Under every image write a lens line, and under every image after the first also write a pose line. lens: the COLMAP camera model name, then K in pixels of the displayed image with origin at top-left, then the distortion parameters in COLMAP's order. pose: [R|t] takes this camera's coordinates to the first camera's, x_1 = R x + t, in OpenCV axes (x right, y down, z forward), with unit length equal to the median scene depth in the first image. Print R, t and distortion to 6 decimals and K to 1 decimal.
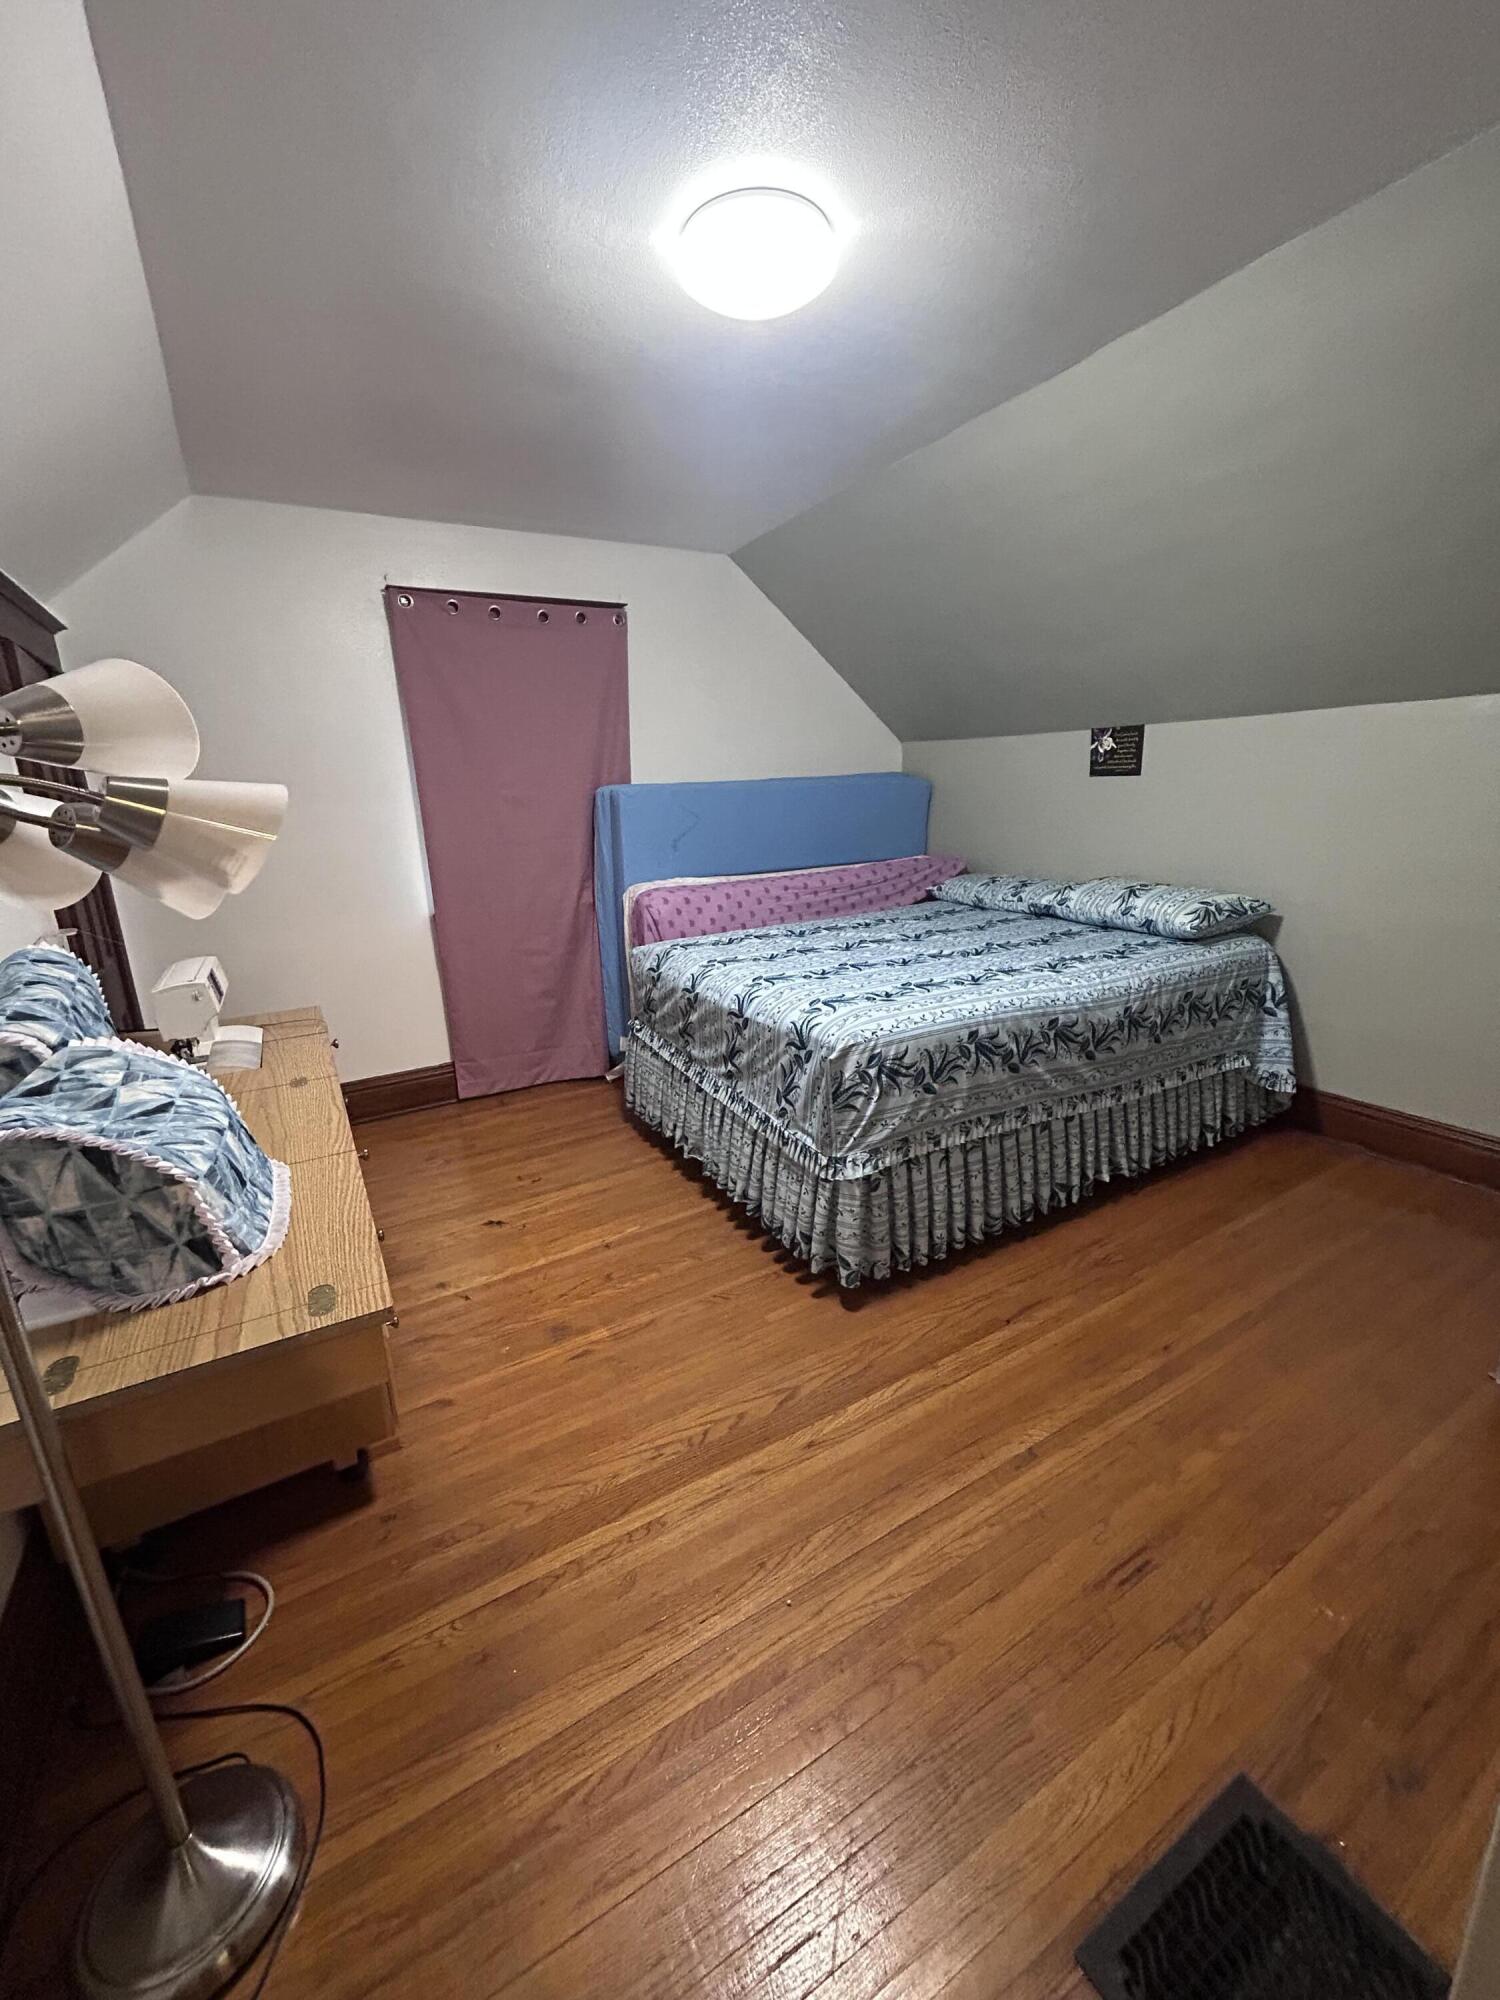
lens RADIAL K [[813.5, 0, 750.0], [0, 813.5, 1000.0], [0, 0, 1]] dist [0.000924, 0.000386]
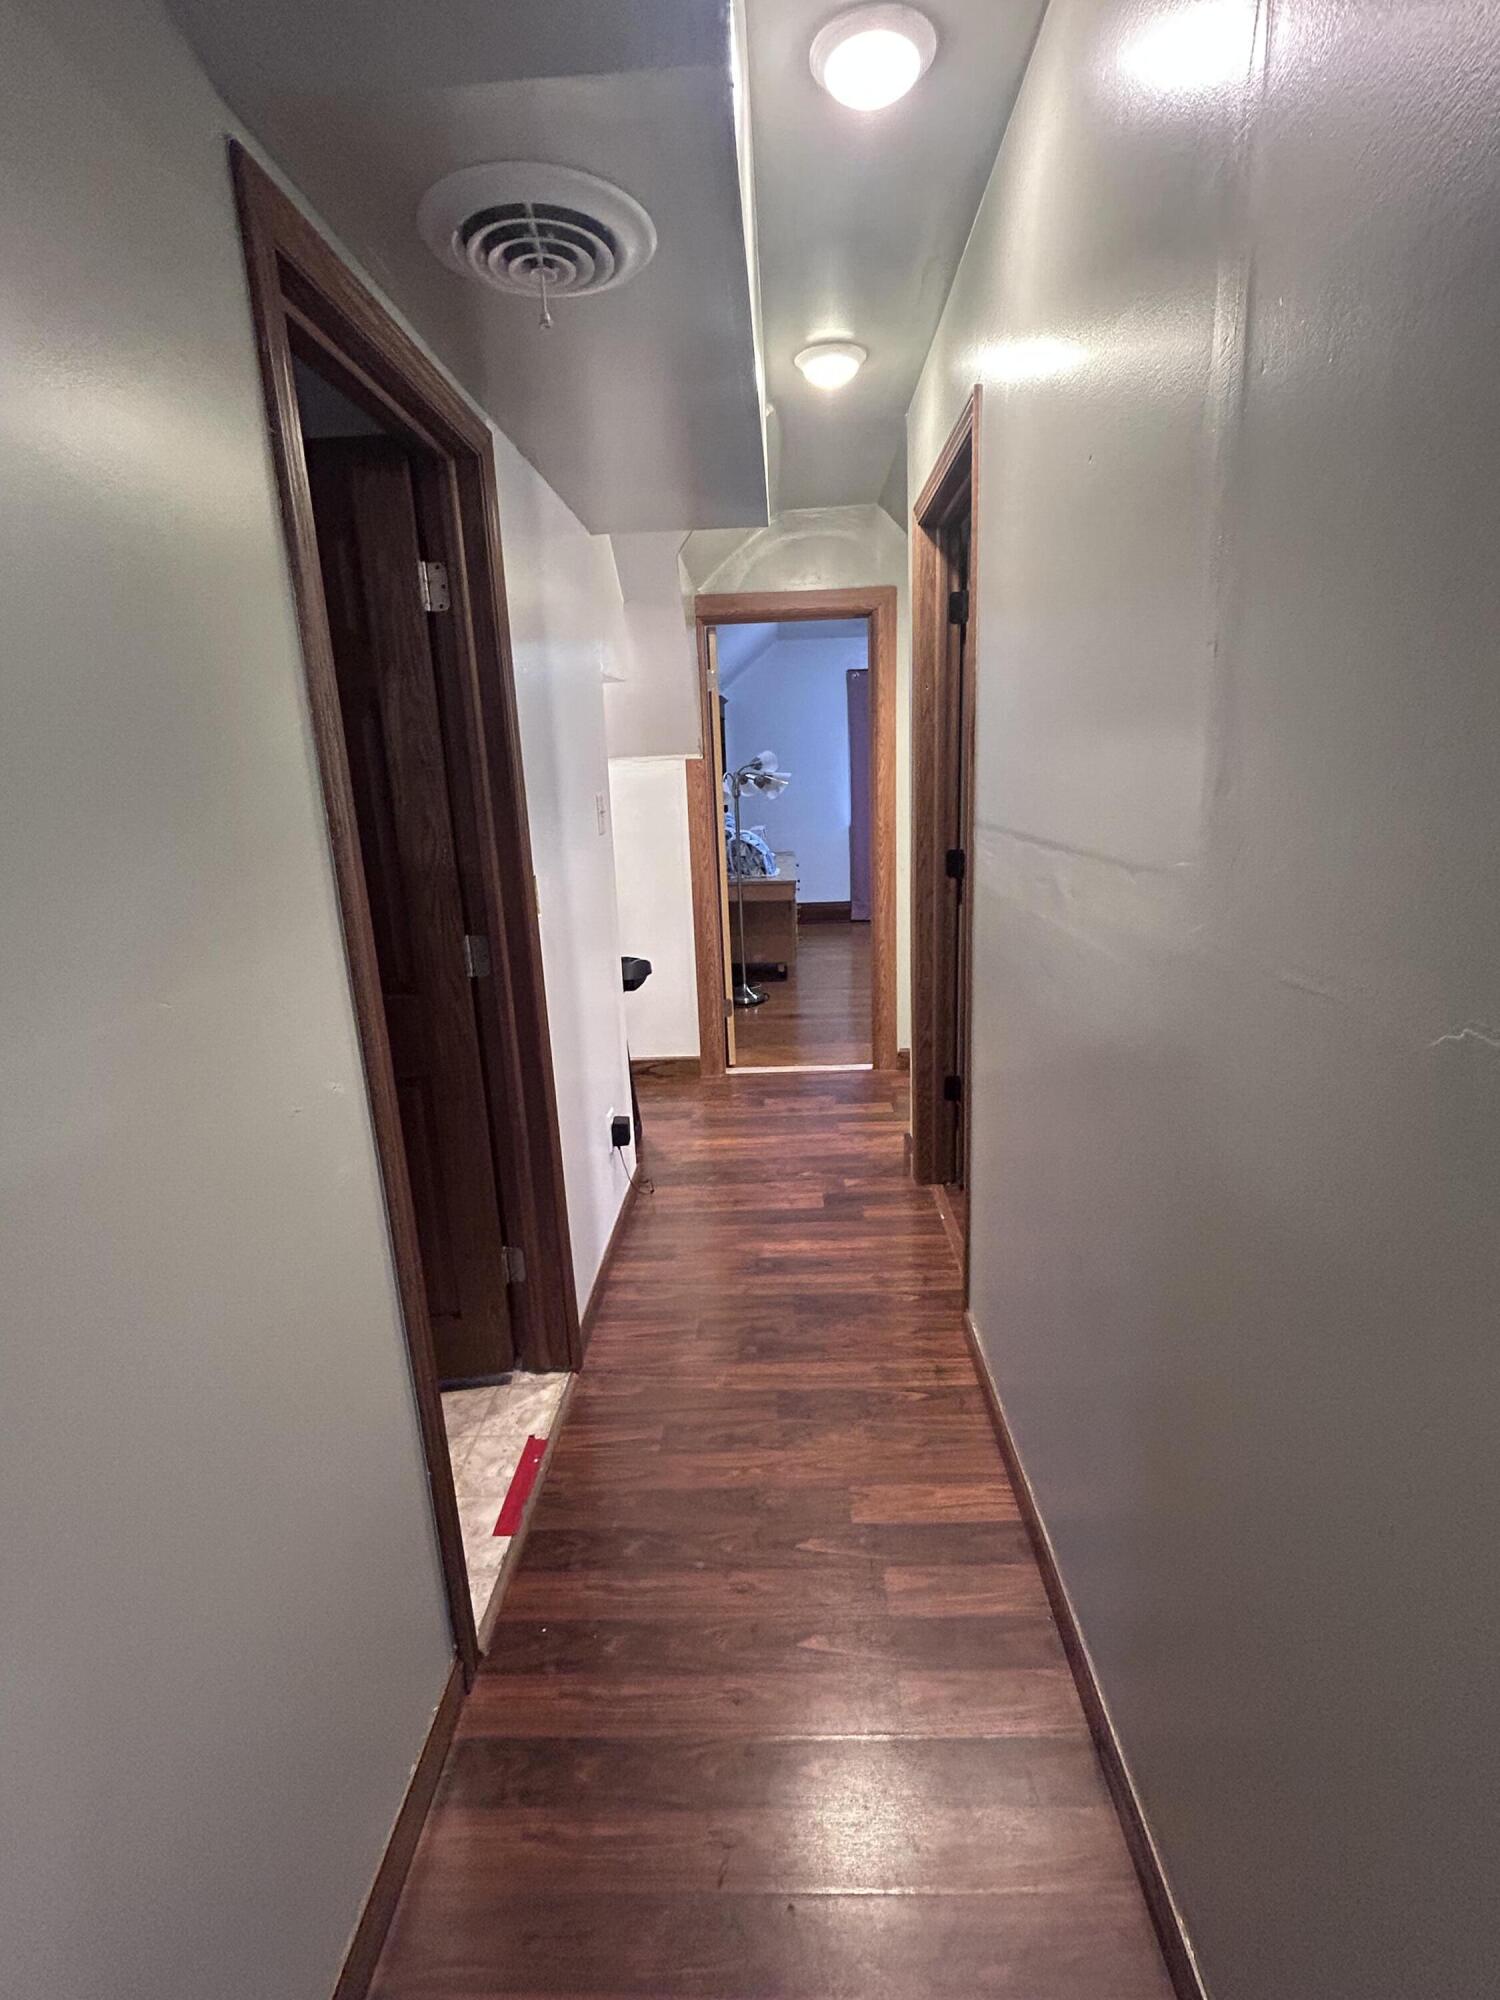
lens RADIAL K [[933.5, 0, 750.0], [0, 933.5, 1000.0], [0, 0, 1]] dist [-0.000016, -0.000024]
pose [[0.847510, 0.129683, -0.514693, 1.343300], [-0.121829, 0.991332, 0.049170, 0.495304], [0.516608, 0.021033, 0.855964, -2.290833]]
